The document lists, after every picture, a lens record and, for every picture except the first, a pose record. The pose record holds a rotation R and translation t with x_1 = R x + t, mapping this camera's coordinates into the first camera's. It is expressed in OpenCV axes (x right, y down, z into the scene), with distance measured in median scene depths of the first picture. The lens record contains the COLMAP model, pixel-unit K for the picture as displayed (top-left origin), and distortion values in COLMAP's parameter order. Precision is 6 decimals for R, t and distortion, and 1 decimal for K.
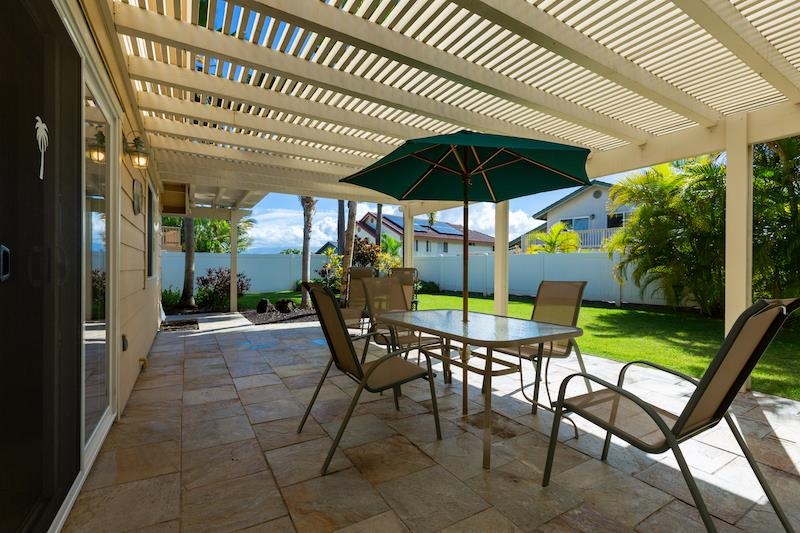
lens RADIAL K [[364.2, 0, 400.0], [0, 364.2, 266.5], [0, 0, 1]] dist [0.037503, 0.000098]
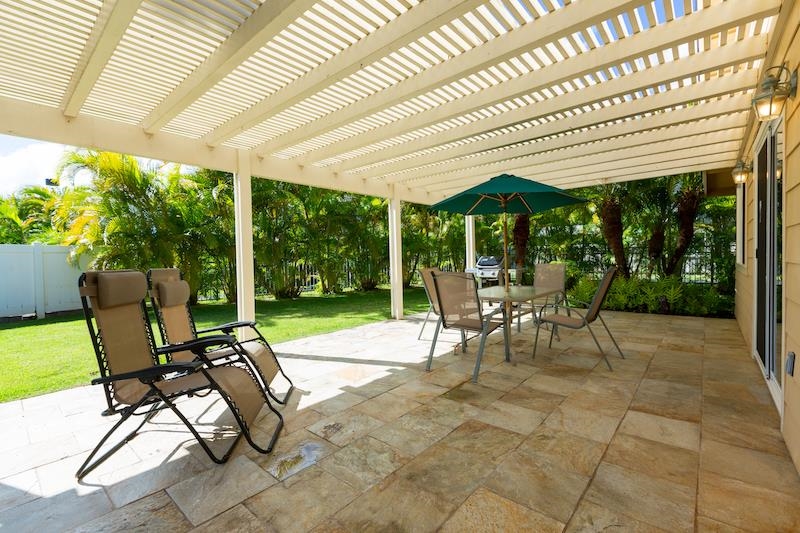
lens RADIAL K [[353.3, 0, 400.0], [0, 353.3, 266.5], [0, 0, 1]] dist [-0.001356, -0.000156]
pose [[-0.326484, -0.020149, 0.944988, -0.955464], [0.017686, 0.999468, 0.027421, -0.007233], [-0.945037, 0.025665, -0.325954, 1.628432]]
